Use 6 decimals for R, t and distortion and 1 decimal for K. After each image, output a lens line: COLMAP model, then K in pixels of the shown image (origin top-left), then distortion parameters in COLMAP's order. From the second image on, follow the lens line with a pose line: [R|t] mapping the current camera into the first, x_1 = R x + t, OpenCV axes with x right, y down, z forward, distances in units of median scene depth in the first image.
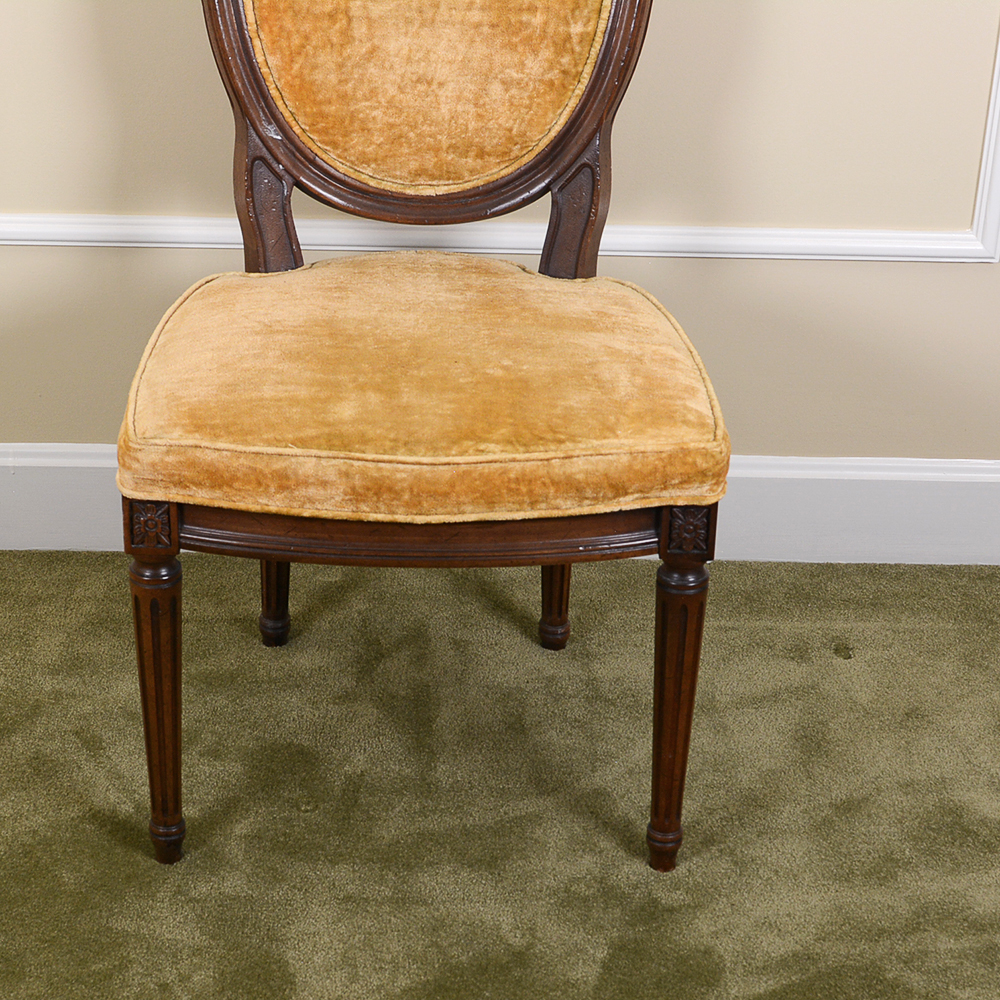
lens RADIAL K [[2424.0, 0, 459.4], [0, 2424.0, 642.6], [0, 0, 1]] dist [-0.003808, -0.194252]
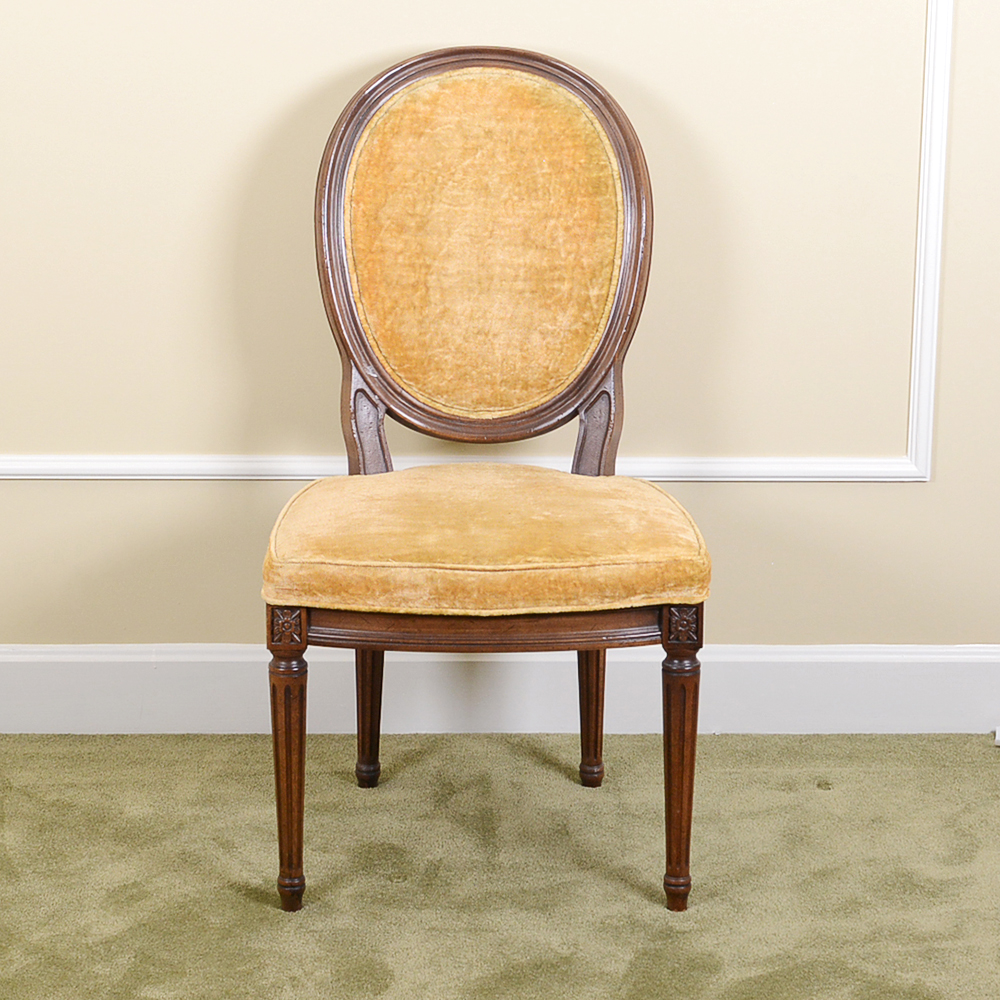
lens RADIAL K [[2703.0, 0, 534.3], [0, 2703.0, 461.3], [0, 0, 1]] dist [-0.060558, 0.354062]
pose [[0.999809, -0.016433, 0.010570, -0.003054], [0.018698, 0.961675, -0.273552, 0.272114], [-0.005670, 0.273697, 0.961799, -0.469436]]
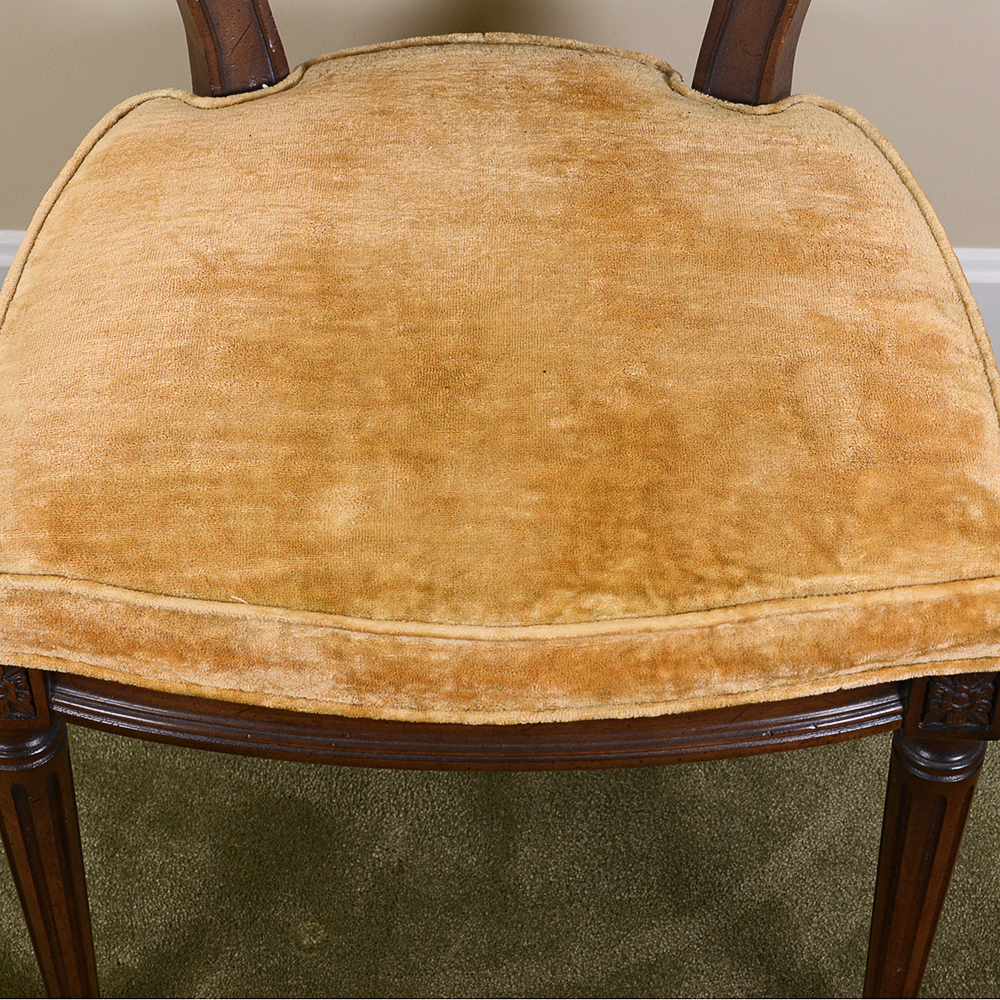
lens RADIAL K [[2415.4, 0, 500.0], [0, 2415.4, 500.0], [0, 0, 1]] dist [0.024747, 0.401397]
pose [[0.999494, 0.008433, -0.030685, 0.005620], [-0.000392, 0.967435, 0.253118, -0.226817], [0.031820, -0.252978, 0.966949, 0.461379]]
